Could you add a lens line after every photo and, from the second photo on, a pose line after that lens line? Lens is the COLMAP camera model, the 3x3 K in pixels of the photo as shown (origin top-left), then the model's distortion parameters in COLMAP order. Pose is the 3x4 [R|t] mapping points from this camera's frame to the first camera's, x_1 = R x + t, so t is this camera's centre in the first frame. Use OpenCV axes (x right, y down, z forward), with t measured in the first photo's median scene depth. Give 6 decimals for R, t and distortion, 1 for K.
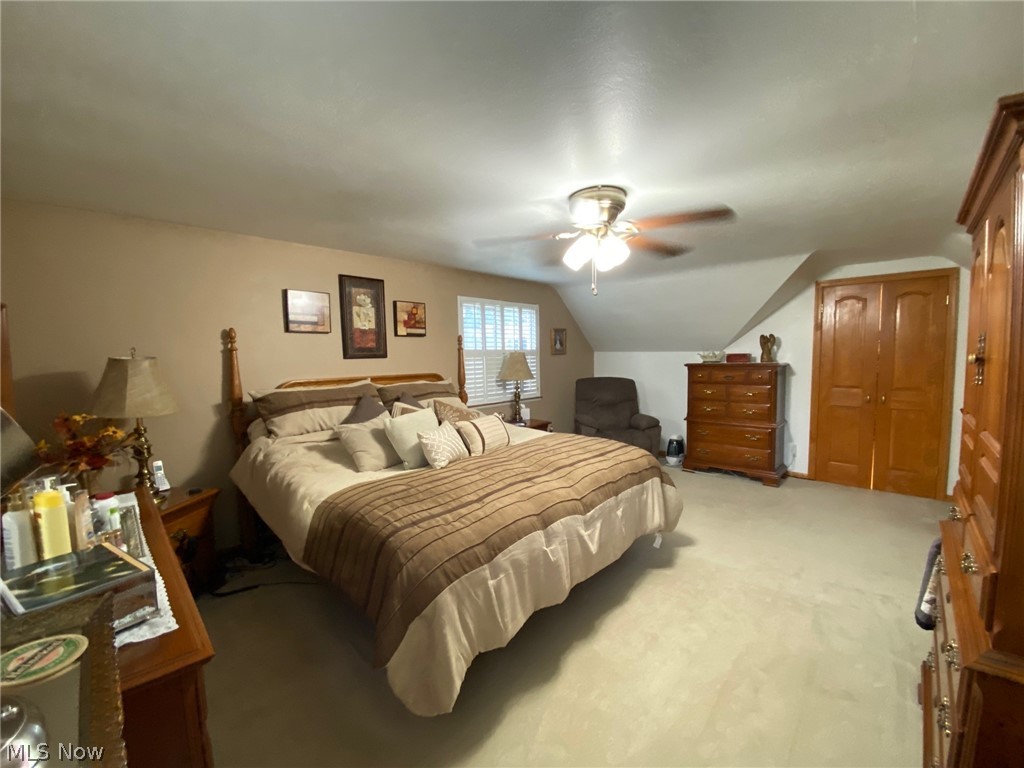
lens RADIAL K [[408.0, 0, 507.9], [0, 408.0, 387.0], [0, 0, 1]] dist [-0.000175, -0.000035]
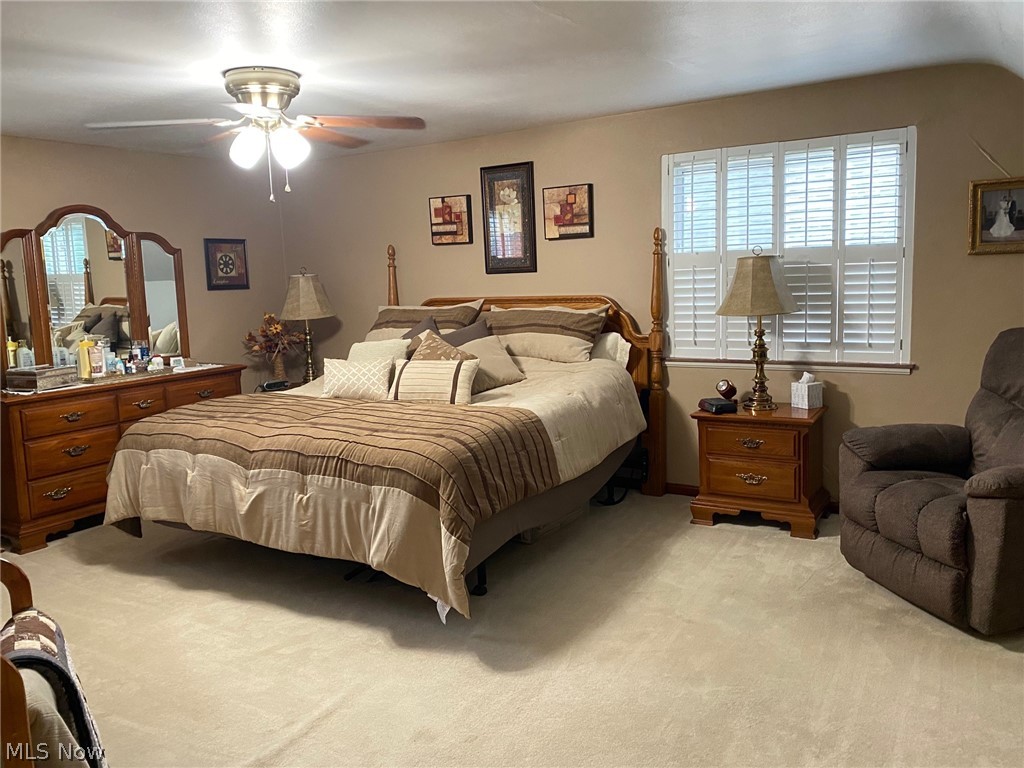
lens RADIAL K [[811.7, 0, 514.0], [0, 811.7, 378.9], [0, 0, 1]] dist [-0.019270, 0.020385]
pose [[0.190295, 0.138223, -0.971948, 1.046181], [-0.041270, 0.990290, 0.132752, -0.069592], [0.980859, 0.014850, 0.194152, 0.659410]]
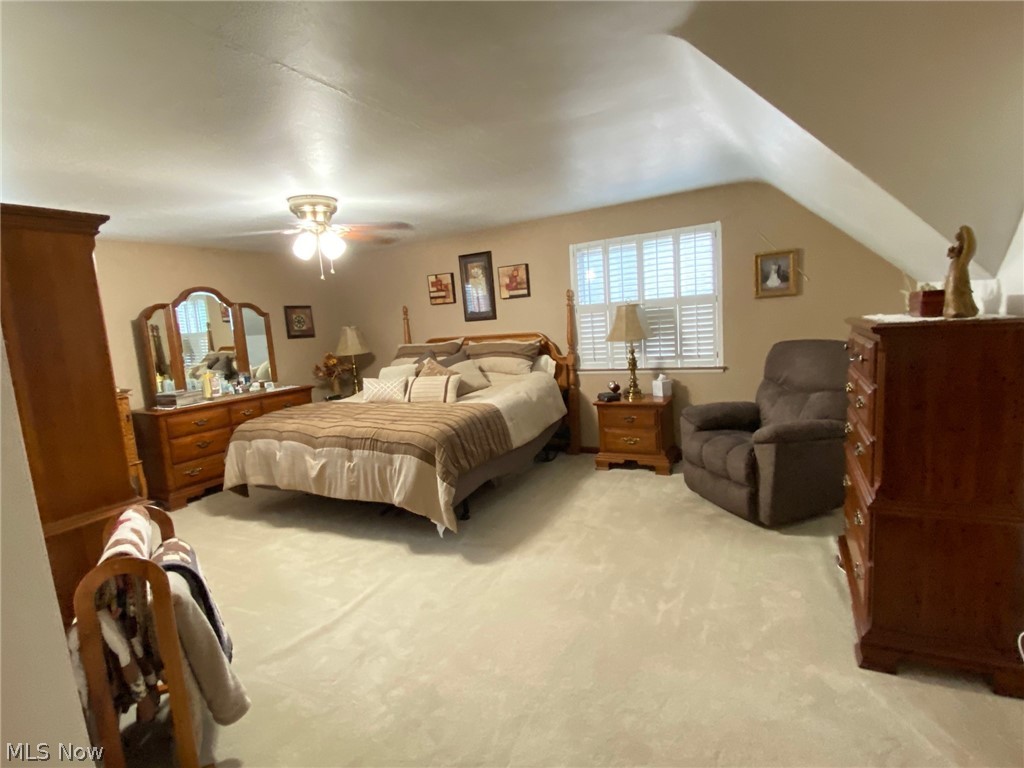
lens RADIAL K [[517.4, 0, 520.2], [0, 517.4, 387.1], [0, 0, 1]] dist [0.004325, -0.004580]
pose [[0.242765, 0.123213, -0.962228, 1.083314], [-0.005427, 0.992058, 0.125664, -0.063004], [0.970070, -0.025285, 0.241506, 0.679470]]
